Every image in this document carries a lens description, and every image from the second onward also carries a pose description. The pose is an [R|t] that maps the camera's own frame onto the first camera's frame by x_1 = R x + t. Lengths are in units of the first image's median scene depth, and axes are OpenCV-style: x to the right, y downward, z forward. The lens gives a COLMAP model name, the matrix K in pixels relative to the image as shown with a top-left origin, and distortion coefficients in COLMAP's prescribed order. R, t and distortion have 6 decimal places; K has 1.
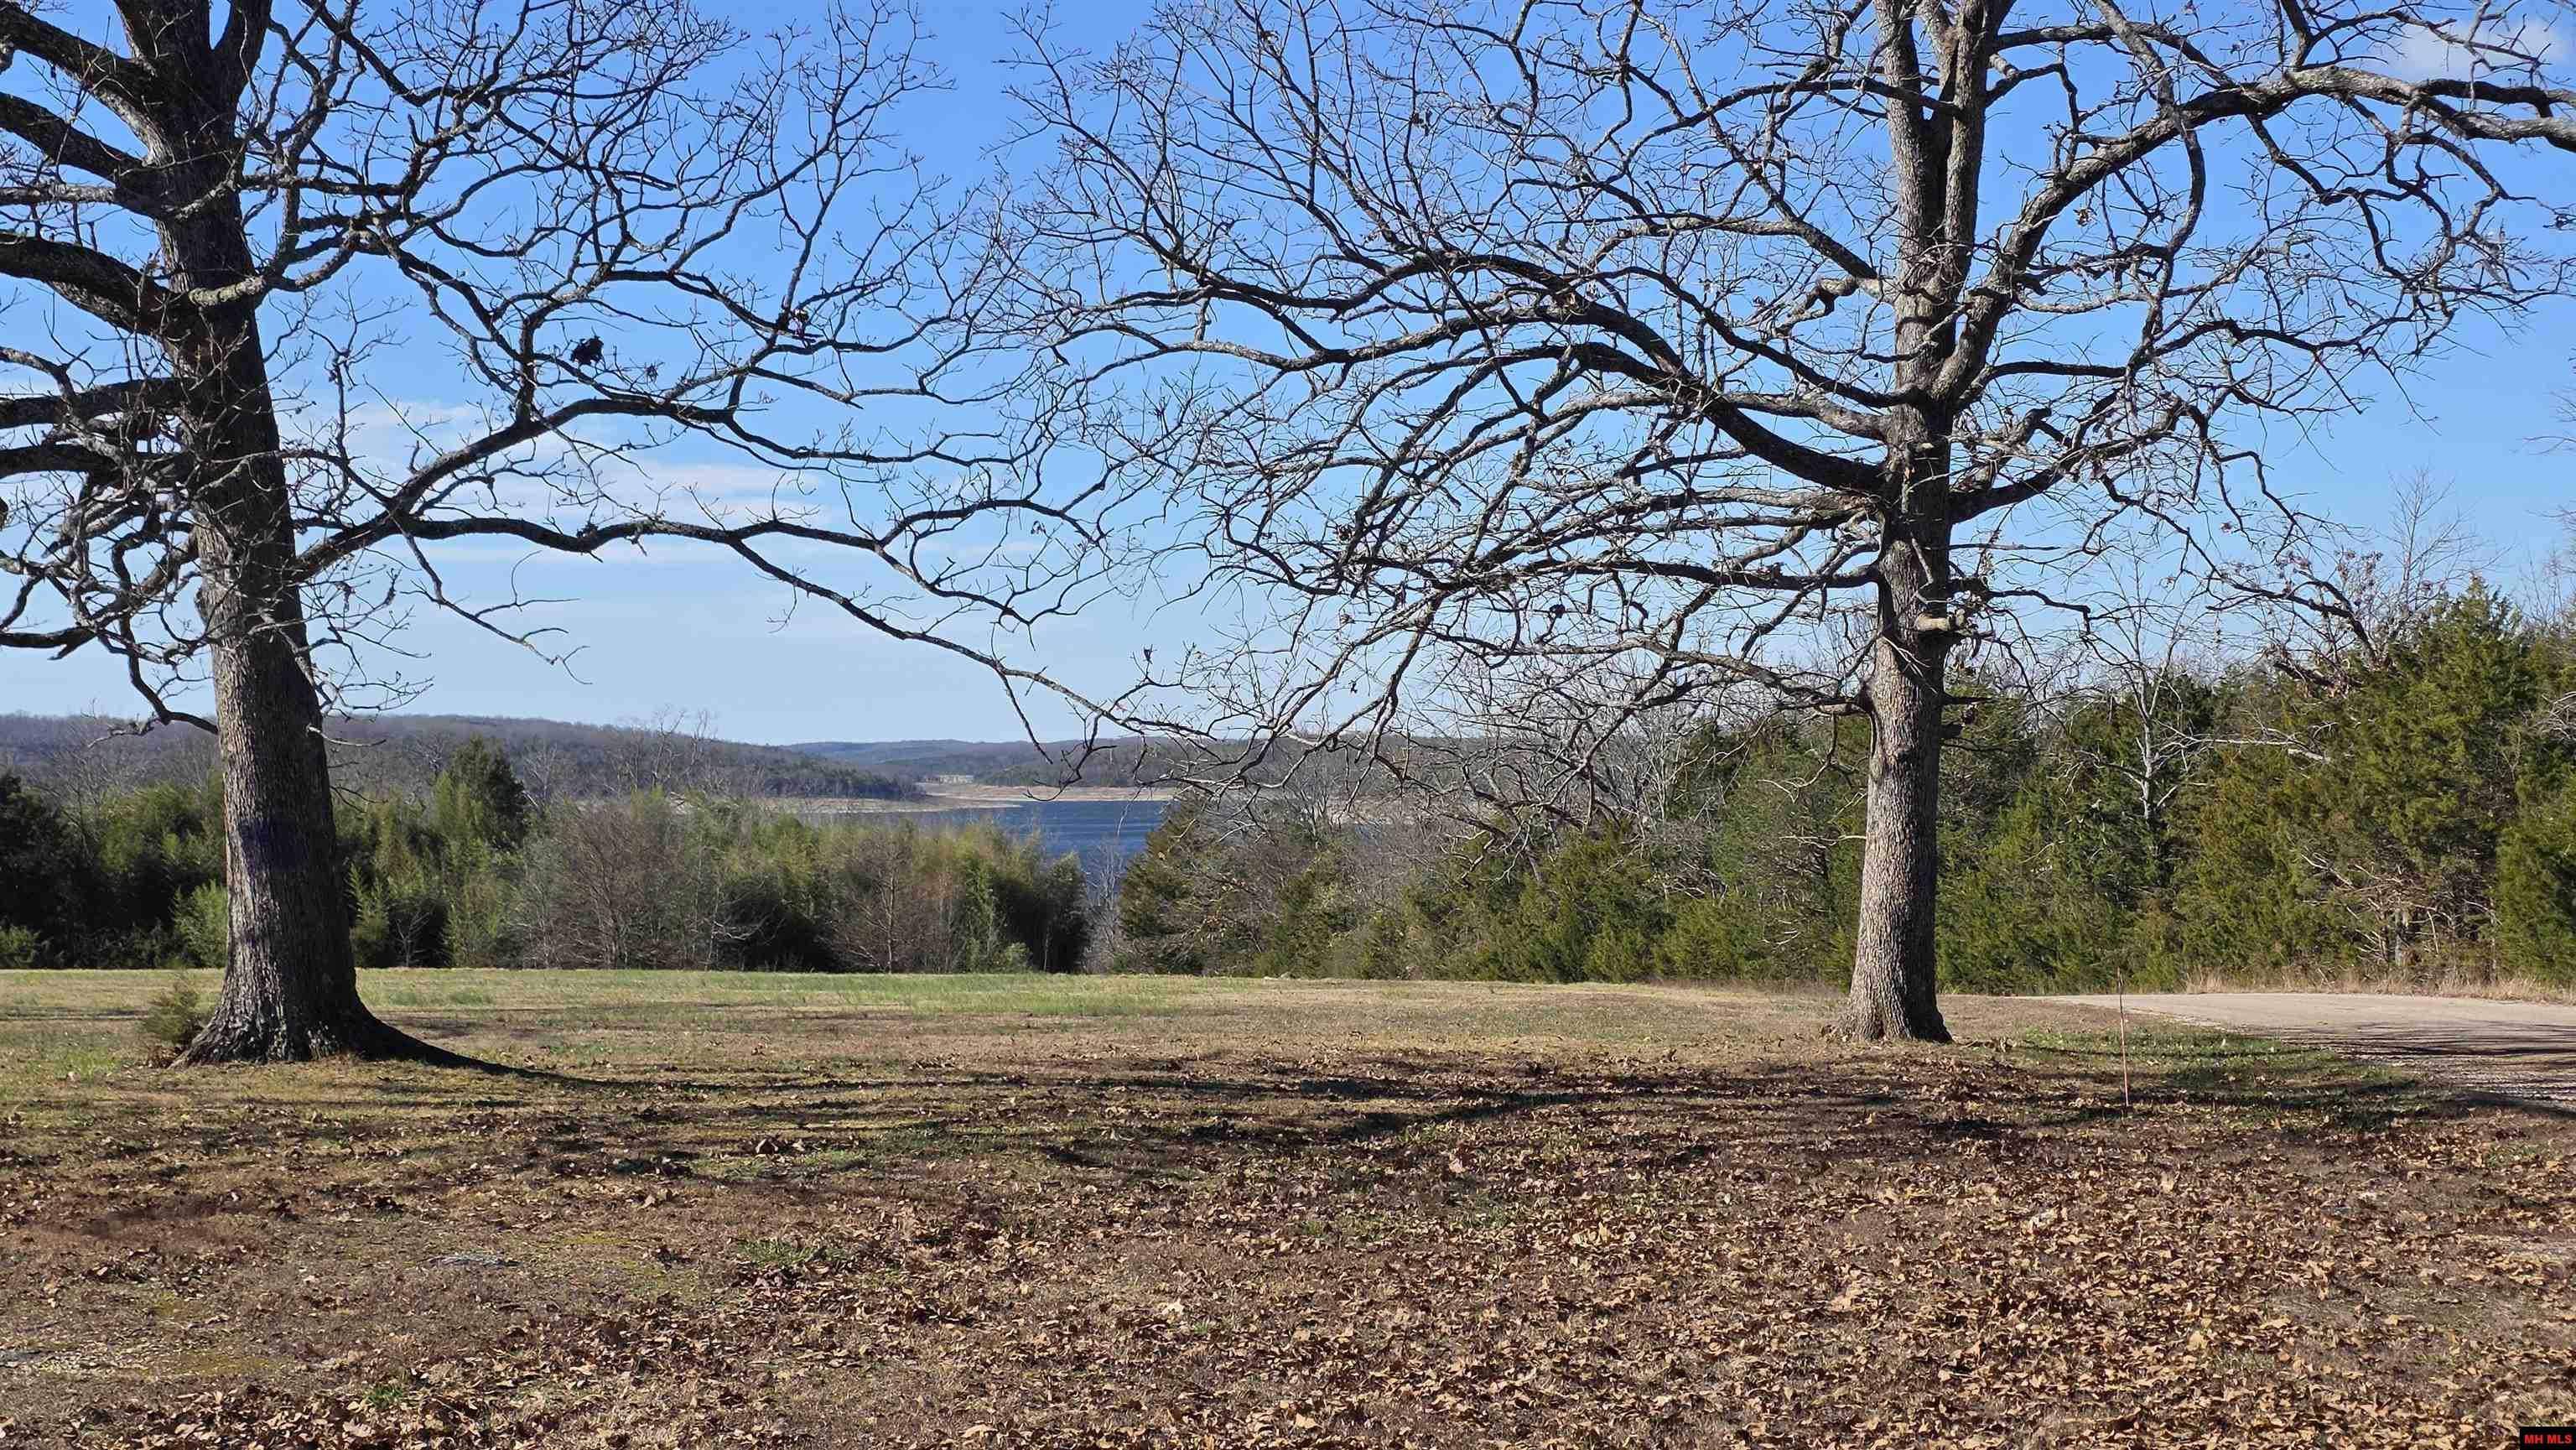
lens RADIAL K [[3440.9, 0, 1288.0], [0, 3440.9, 725.0], [0, 0, 1]] dist [0.172788, -0.794980]
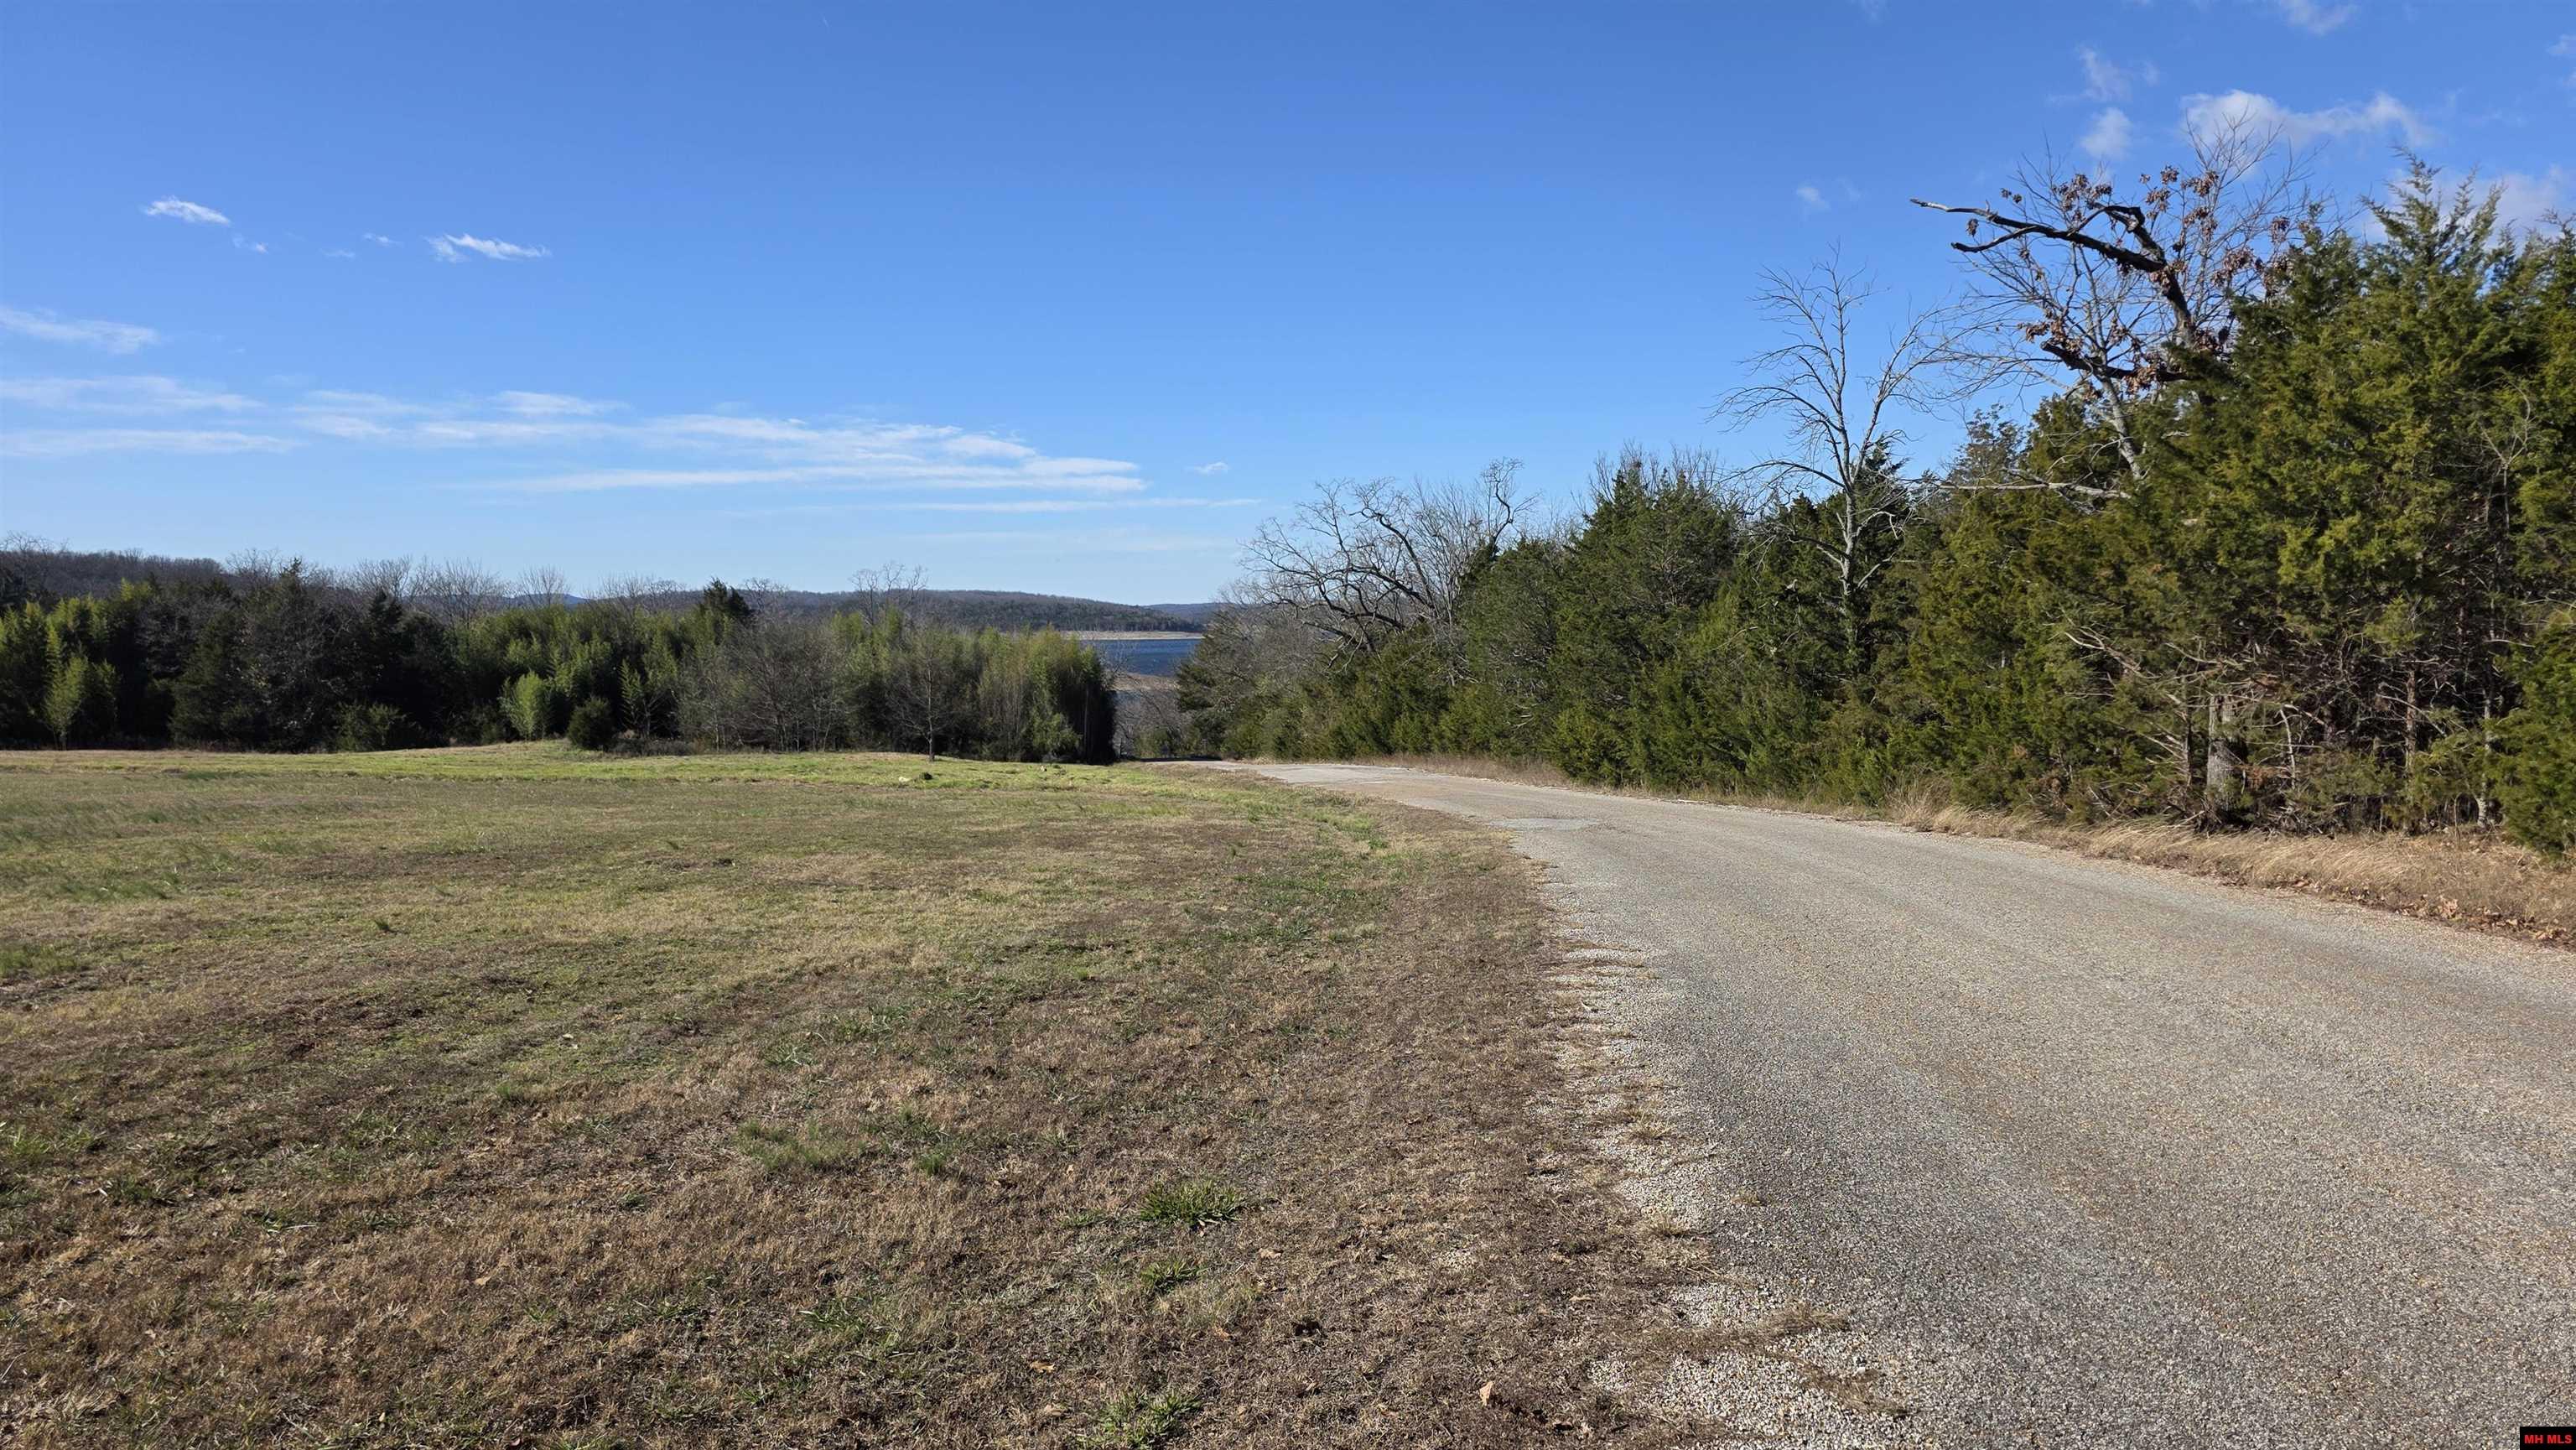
lens RADIAL K [[1731.8, 0, 1288.0], [0, 1731.8, 725.0], [0, 0, 1]] dist [0.056122, -0.000254]
pose [[0.997572, -0.001484, -0.069623, 0.128349], [0.006671, 0.997212, 0.074323, 0.024039], [0.069319, -0.074607, 0.994801, 0.513671]]
